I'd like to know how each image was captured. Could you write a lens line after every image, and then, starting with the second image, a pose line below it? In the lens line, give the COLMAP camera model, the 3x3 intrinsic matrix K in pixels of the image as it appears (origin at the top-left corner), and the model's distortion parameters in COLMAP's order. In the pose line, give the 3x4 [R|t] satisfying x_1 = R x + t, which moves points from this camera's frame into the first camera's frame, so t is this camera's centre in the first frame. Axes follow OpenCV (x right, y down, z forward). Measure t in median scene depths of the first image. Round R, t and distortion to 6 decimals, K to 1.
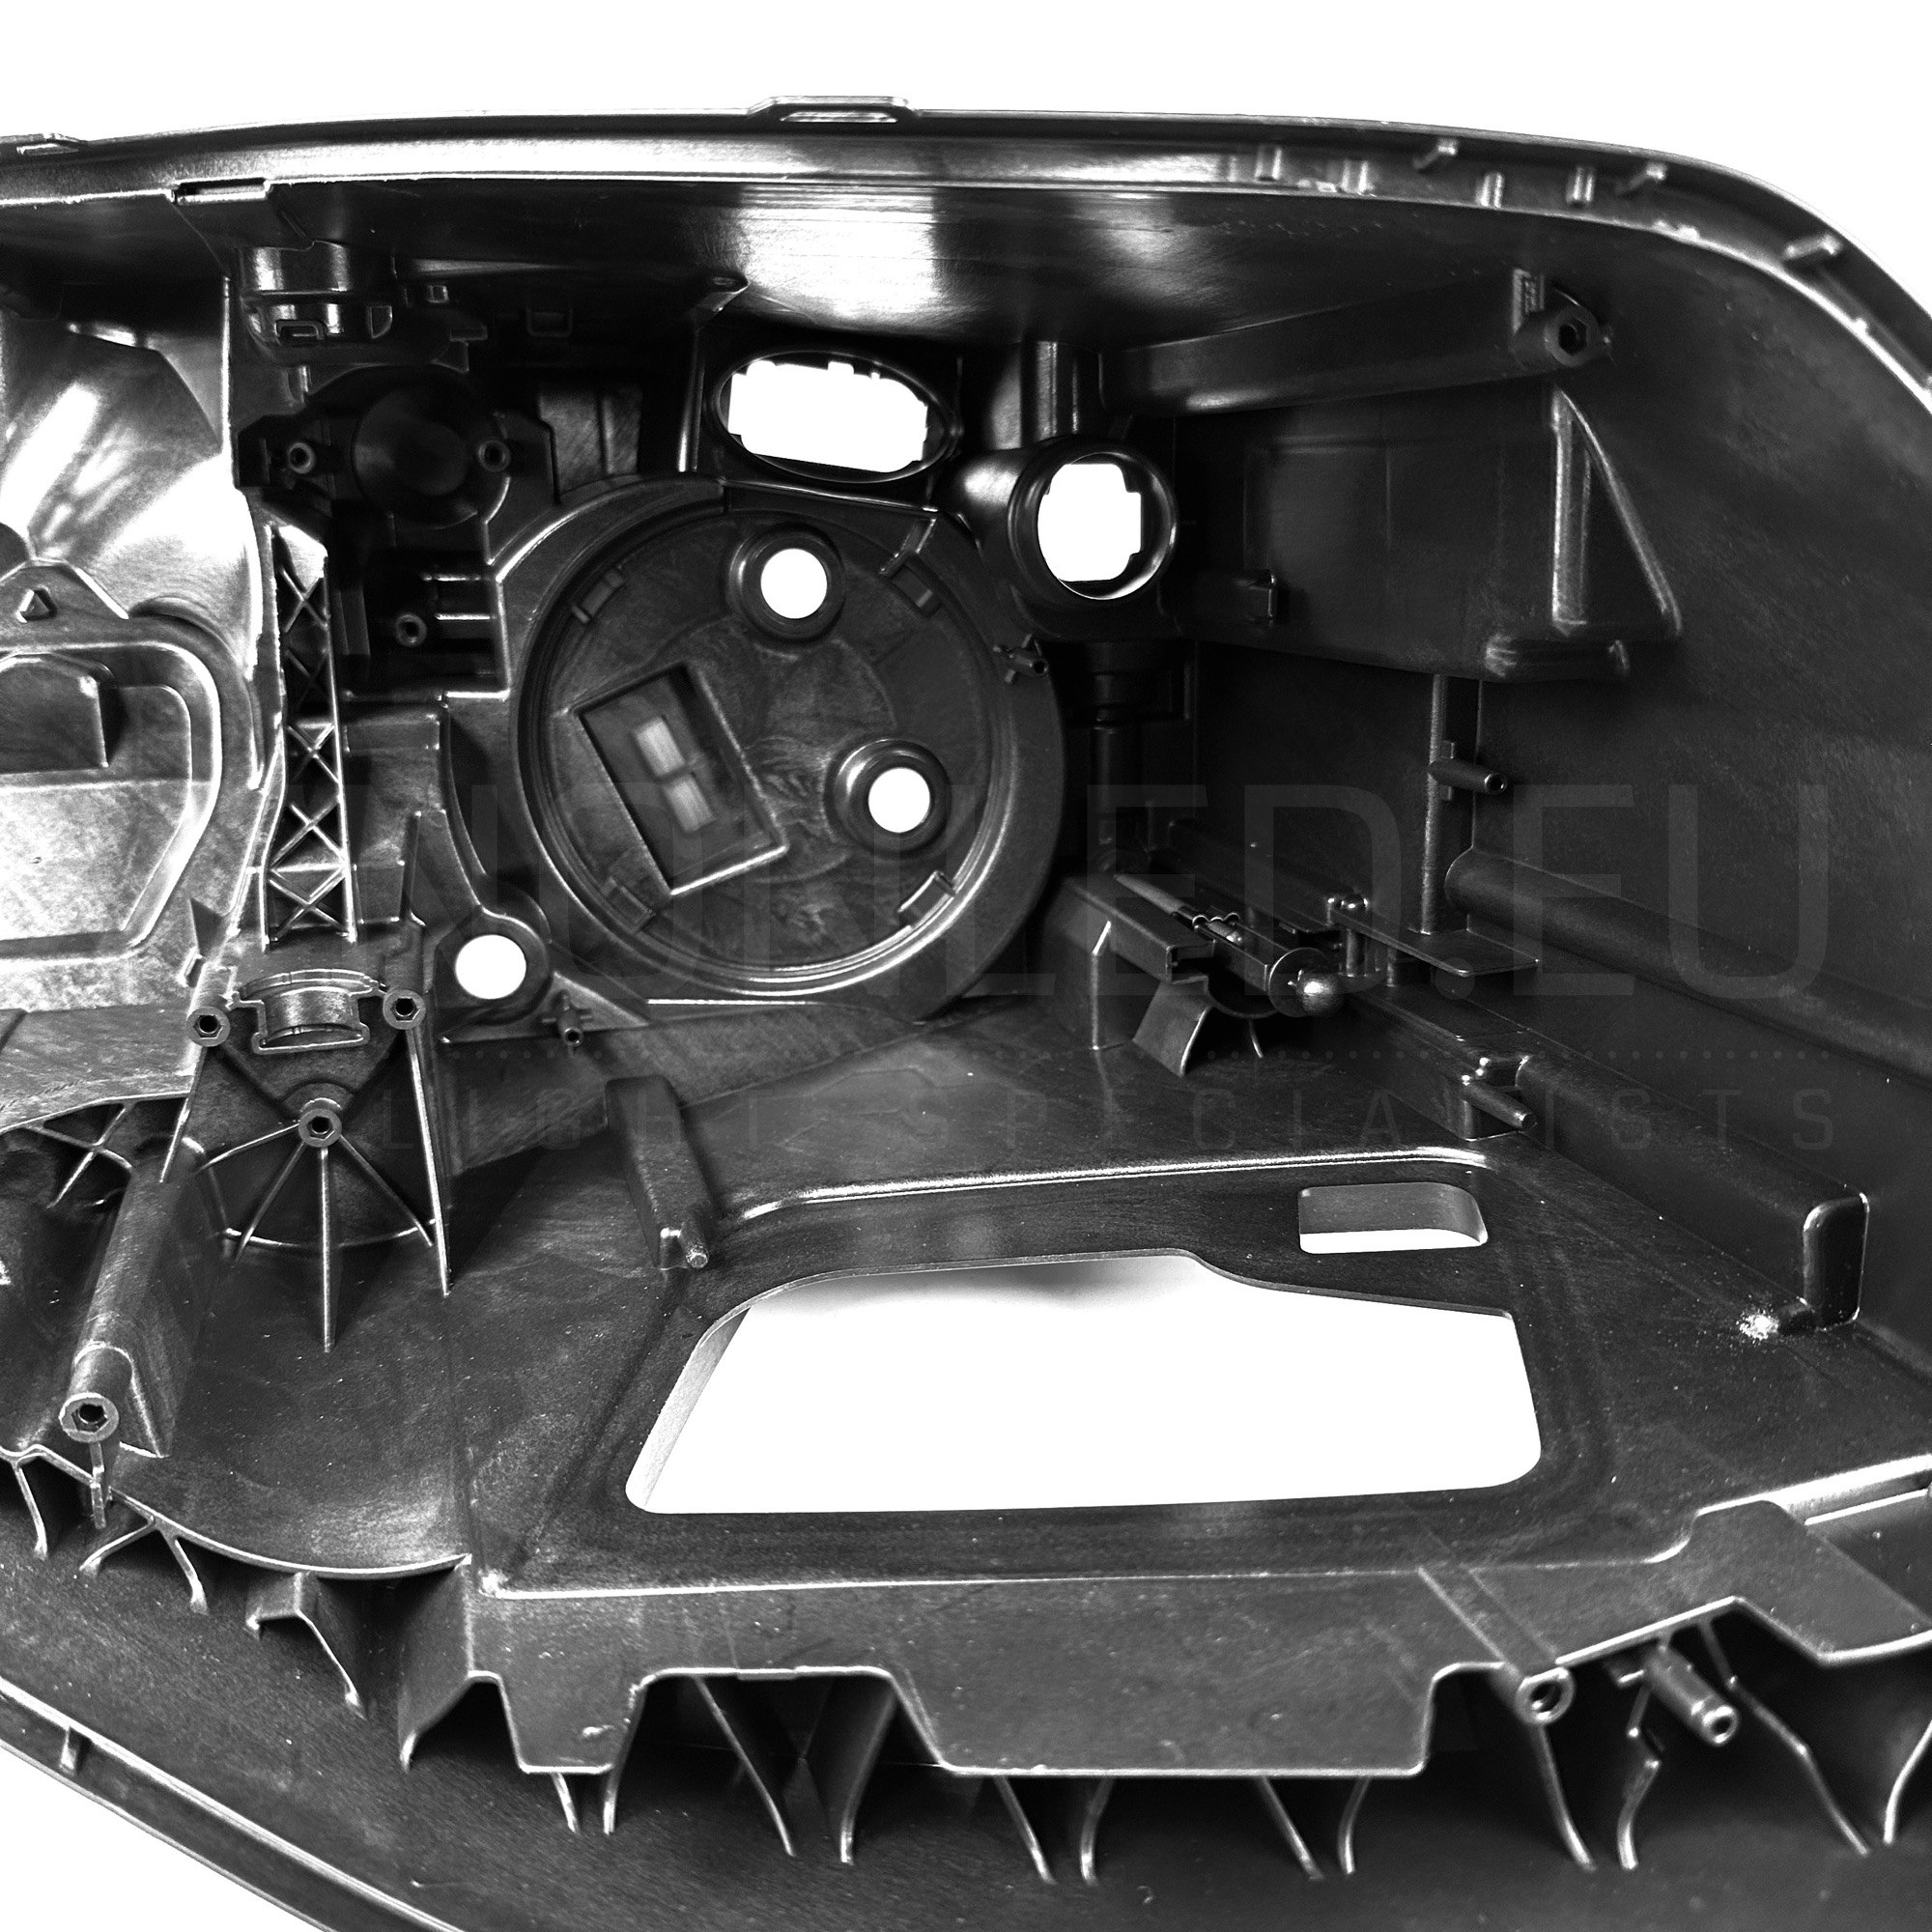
lens RADIAL K [[1723.1, 0, 966.0], [0, 1723.1, 966.0], [0, 0, 1]] dist [-0.013769, -0.083290]
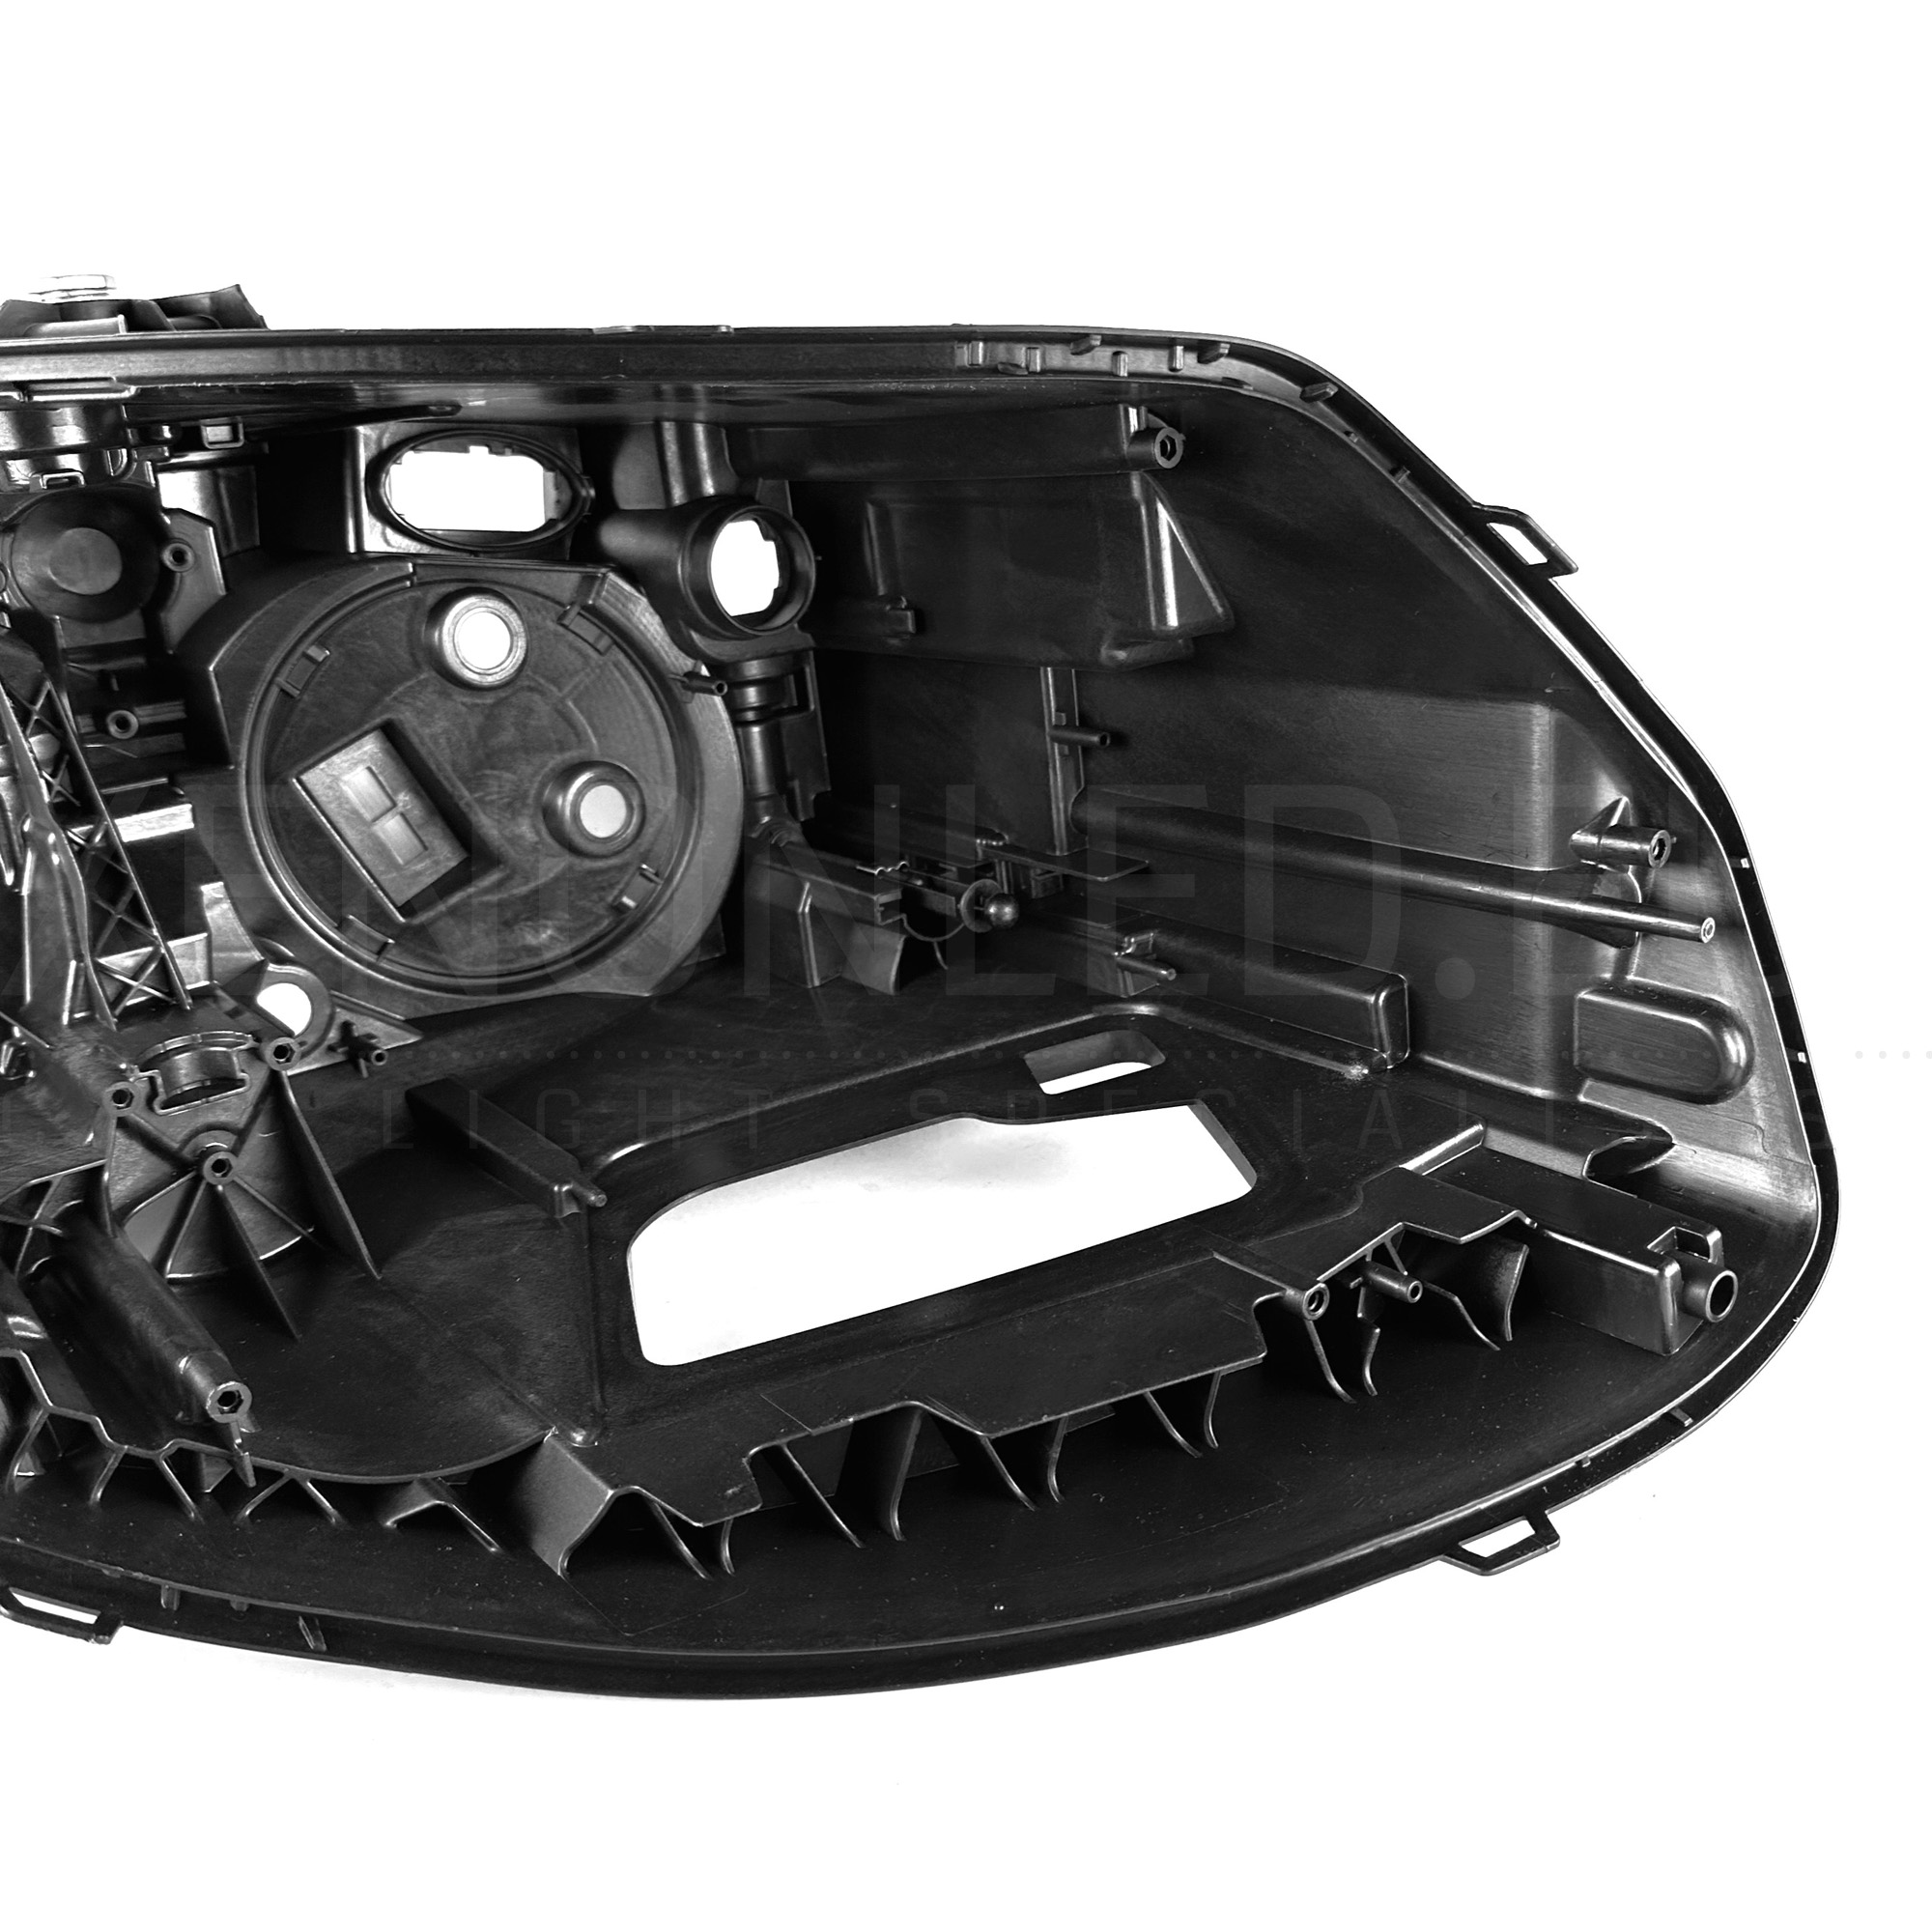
lens RADIAL K [[1723.1, 0, 966.0], [0, 1723.1, 966.0], [0, 0, 1]] dist [-0.013769, -0.083290]
pose [[0.934039, -0.175227, 0.311233, -0.246807], [0.164470, 0.984513, 0.060701, -0.028766], [-0.317049, -0.005509, 0.948393, -0.268813]]
